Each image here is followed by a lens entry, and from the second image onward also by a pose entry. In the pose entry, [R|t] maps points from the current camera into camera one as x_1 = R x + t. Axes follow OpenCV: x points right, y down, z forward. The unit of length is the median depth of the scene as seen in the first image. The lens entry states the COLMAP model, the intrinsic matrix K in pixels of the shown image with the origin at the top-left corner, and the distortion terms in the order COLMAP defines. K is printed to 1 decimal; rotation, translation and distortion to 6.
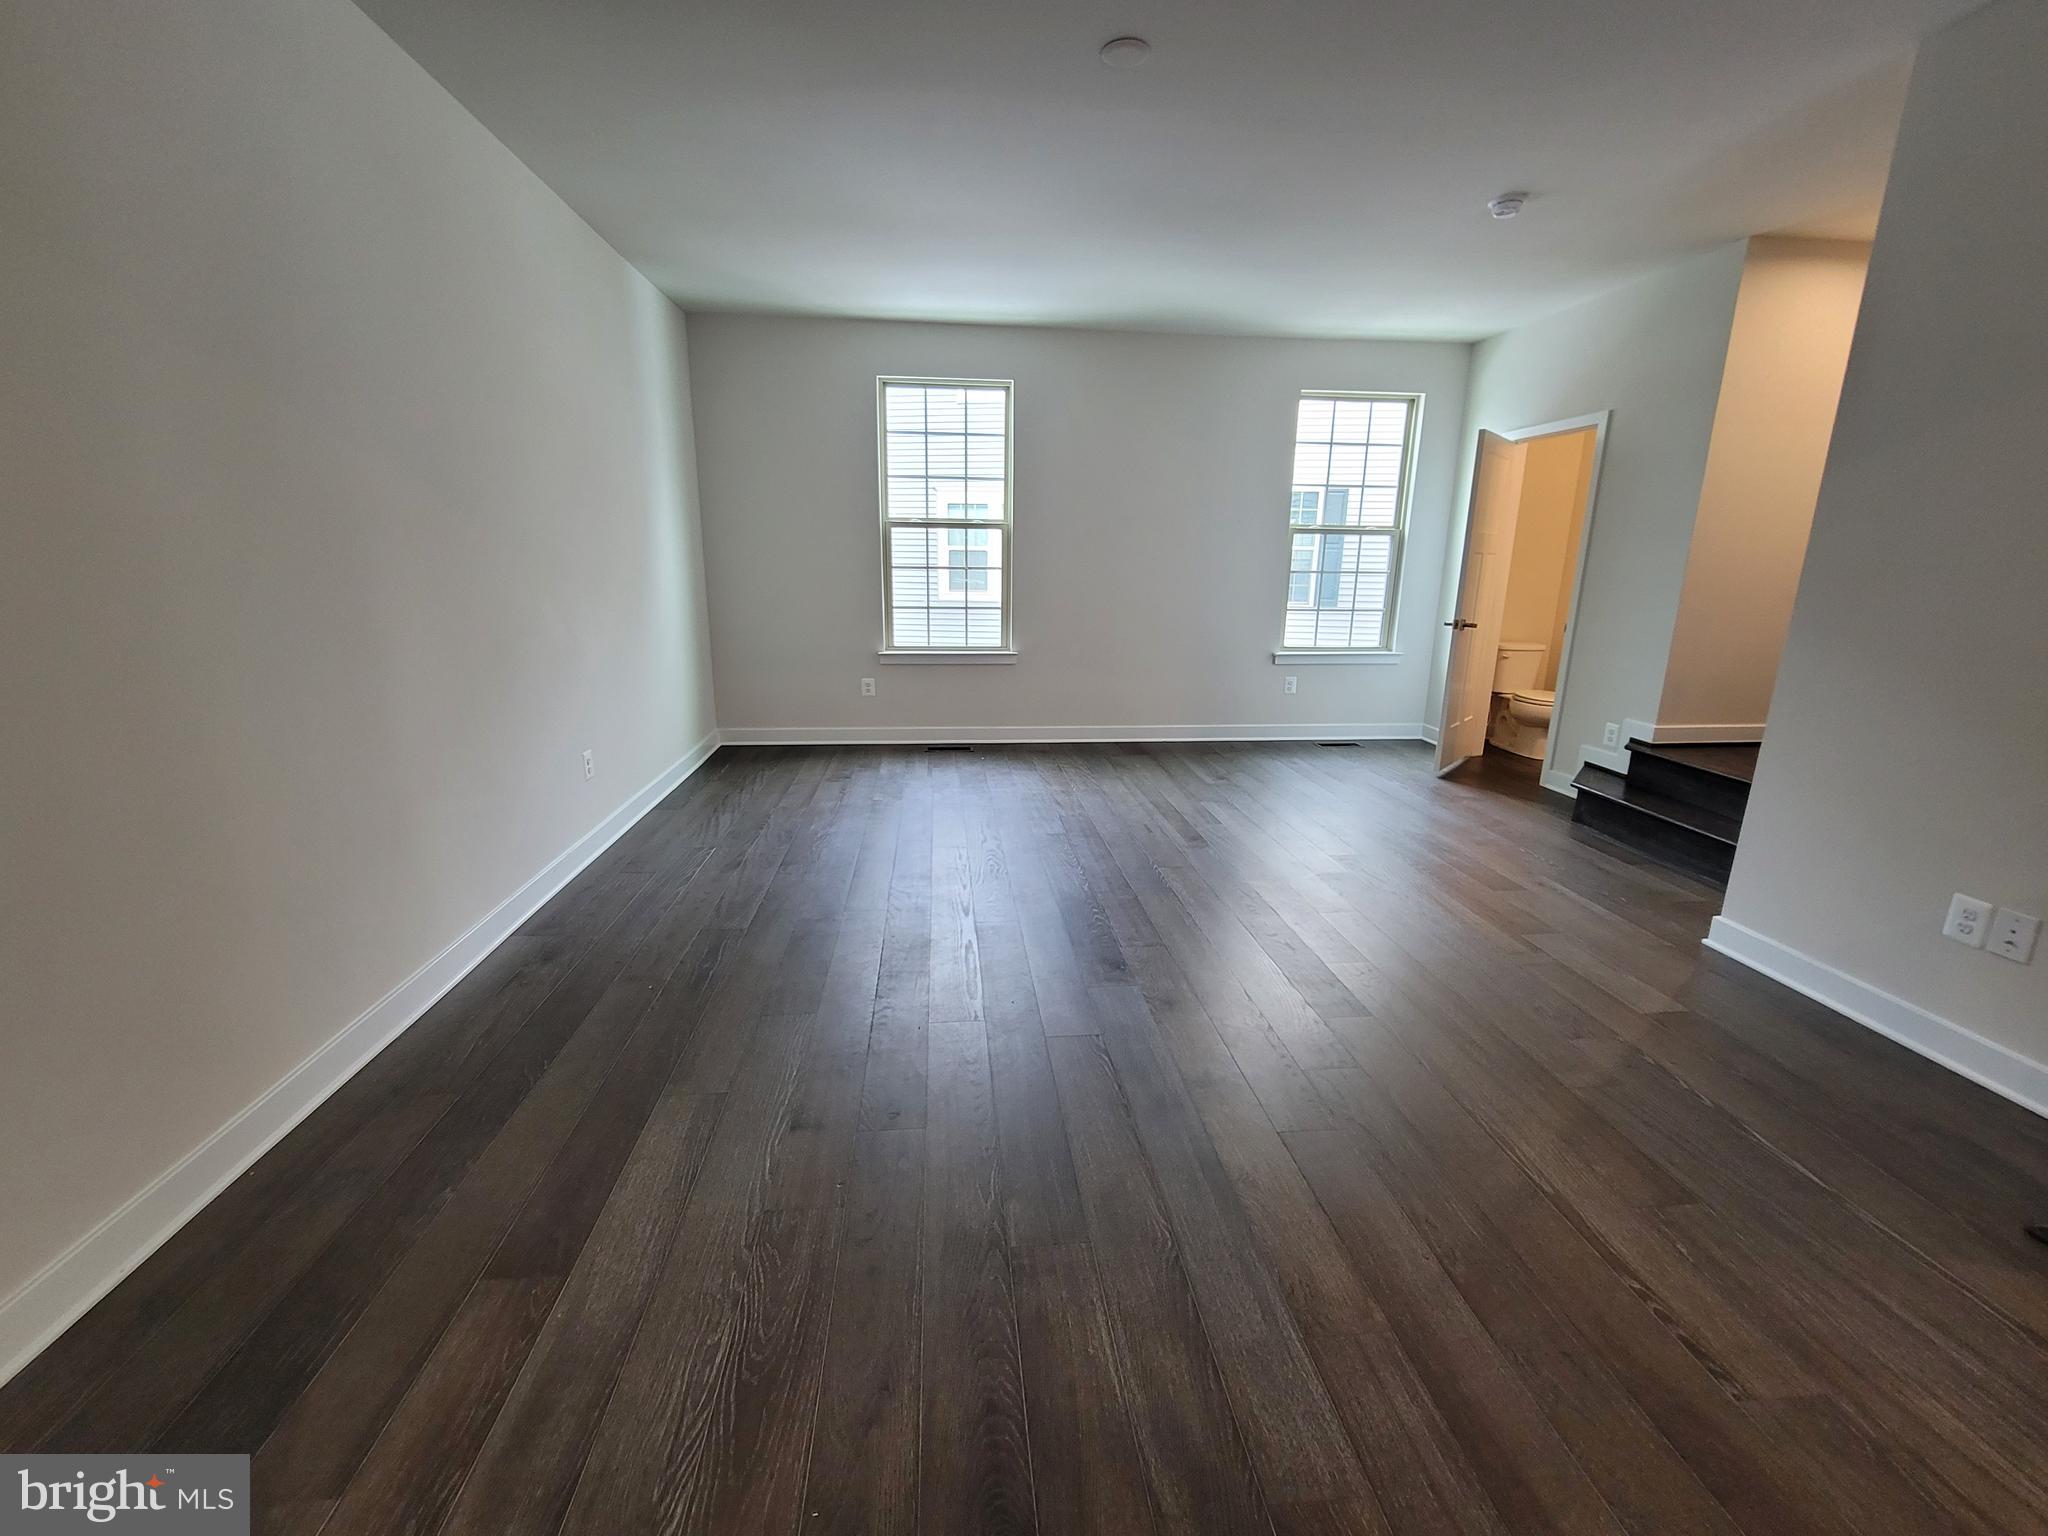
lens RADIAL K [[843.5, 0, 1029.6], [0, 843.5, 762.5], [0, 0, 1]] dist [-0.001032, 0.001155]
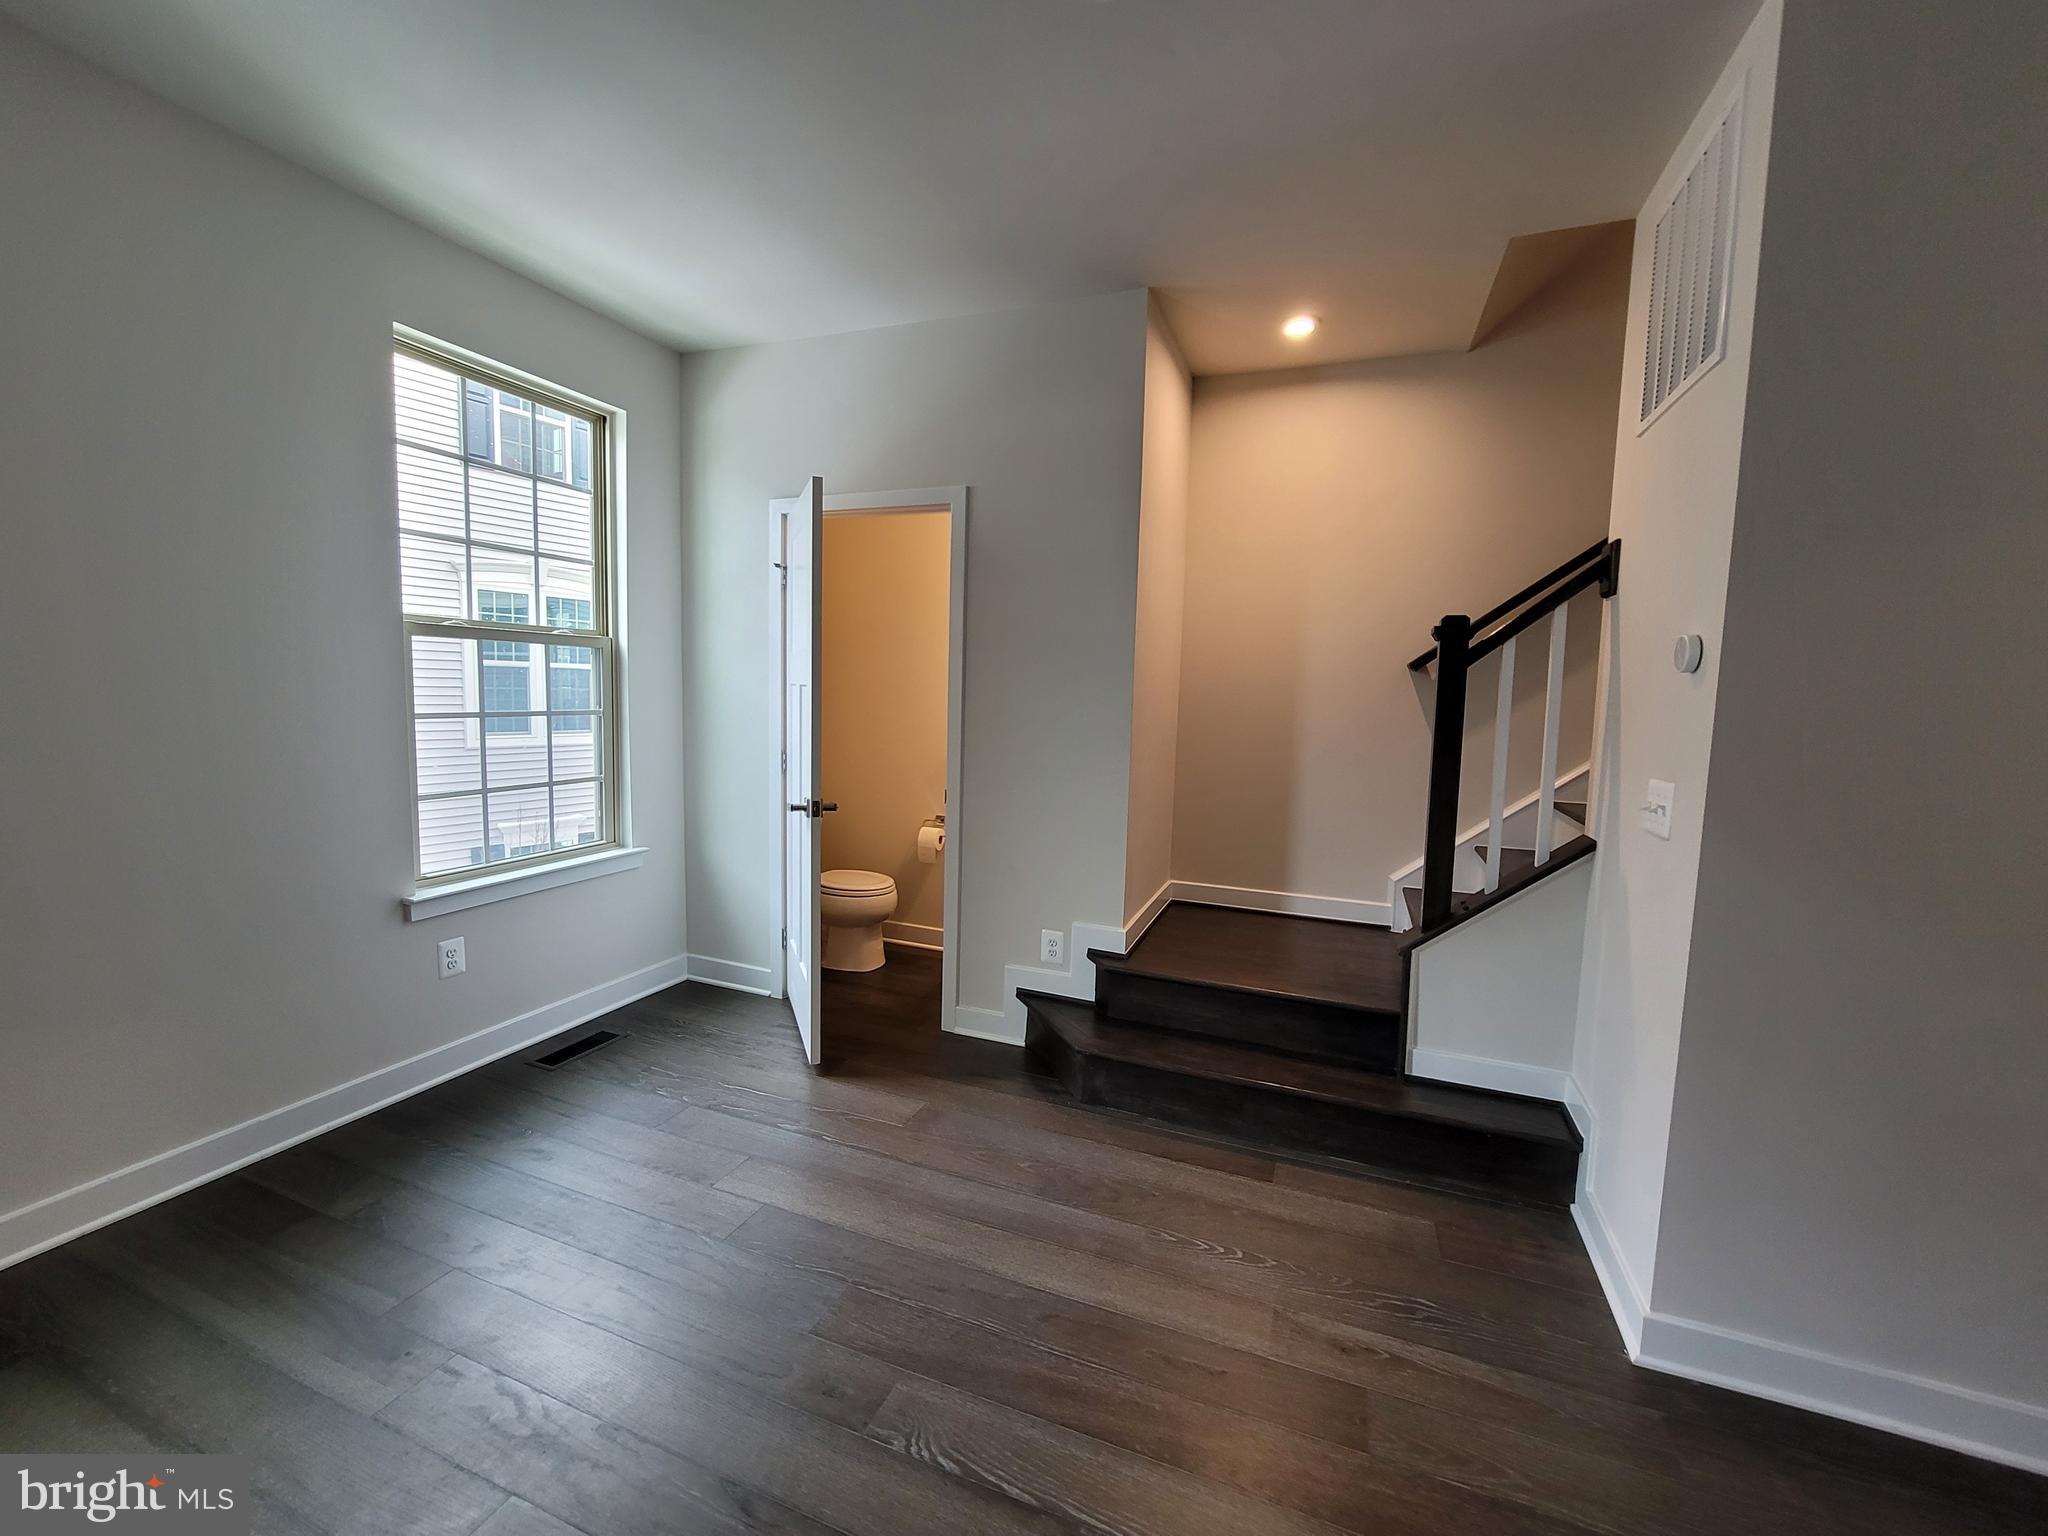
lens RADIAL K [[843.5, 0, 1019.0], [0, 843.5, 773.8], [0, 0, 1]] dist [-0.001032, 0.001155]
pose [[0.470003, -0.087496, 0.878318, 0.077259], [0.189687, 0.981838, -0.003697, -0.169885], [-0.862042, 0.168343, 0.478063, 0.648840]]
